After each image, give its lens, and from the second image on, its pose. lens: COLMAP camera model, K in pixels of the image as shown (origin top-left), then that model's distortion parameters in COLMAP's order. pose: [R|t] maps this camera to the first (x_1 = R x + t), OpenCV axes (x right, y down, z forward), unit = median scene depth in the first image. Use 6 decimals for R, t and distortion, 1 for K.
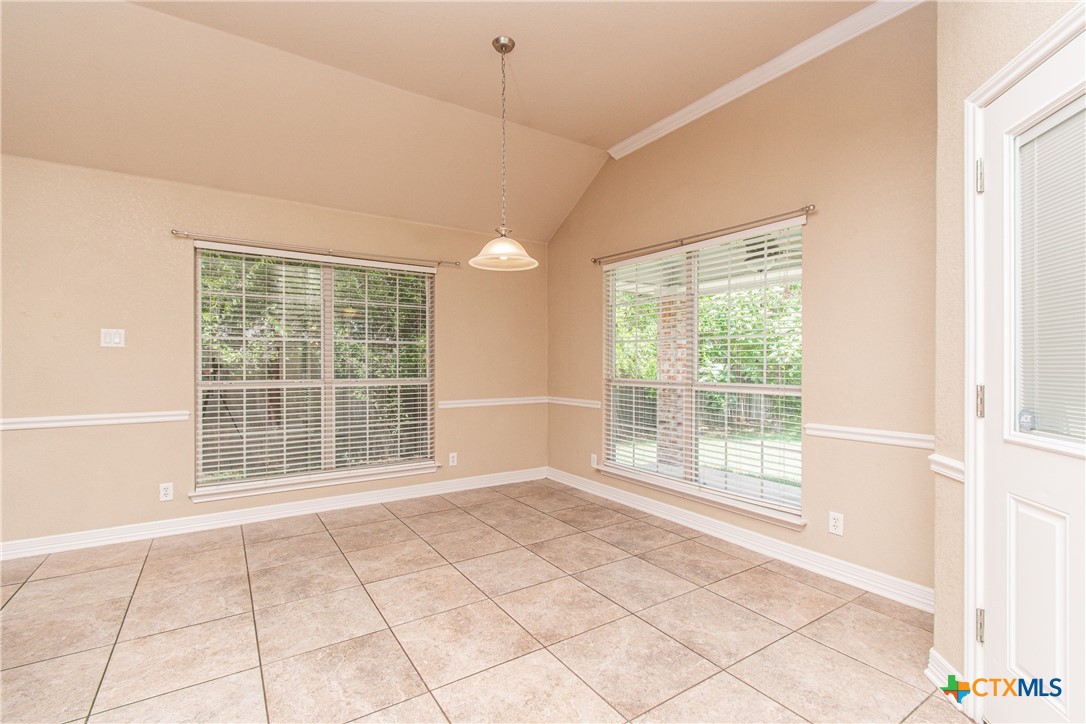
lens RADIAL K [[489.4, 0, 543.0], [0, 489.4, 362.7], [0, 0, 1]] dist [0.005499, -0.000412]
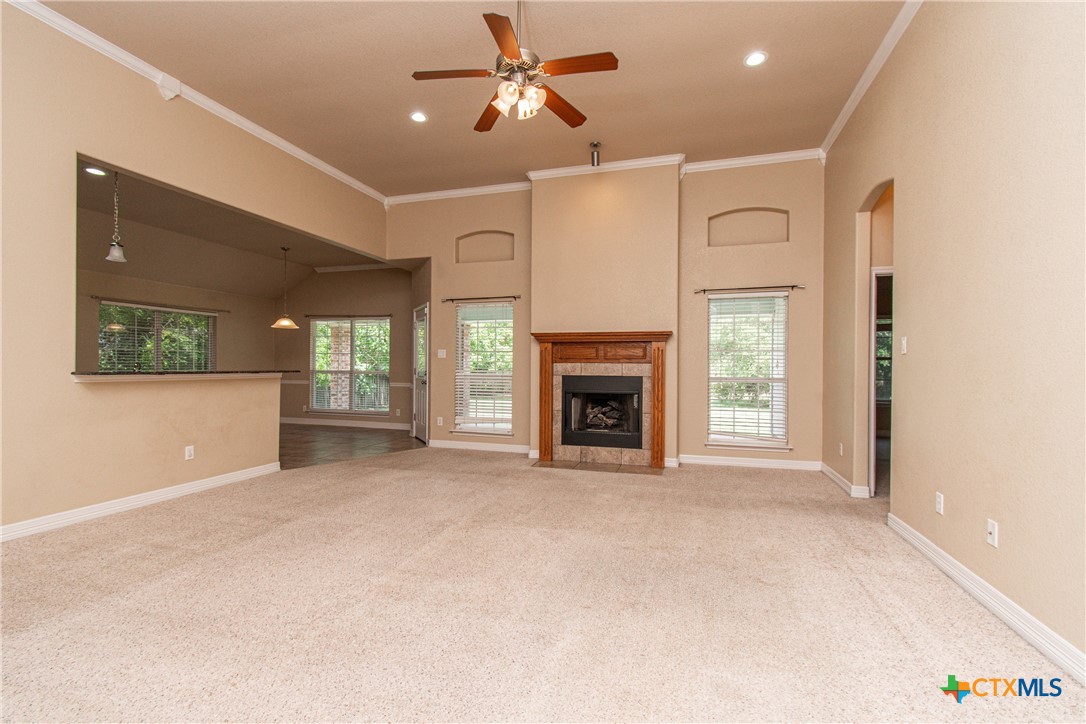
lens RADIAL K [[489.4, 0, 543.1], [0, 489.4, 366.6], [0, 0, 1]] dist [0.005499, -0.000412]
pose [[0.773820, 0.003572, 0.633396, -0.453220], [-0.005723, 0.999983, 0.001351, 0.008959], [-0.633380, -0.004670, 0.773827, -1.339898]]
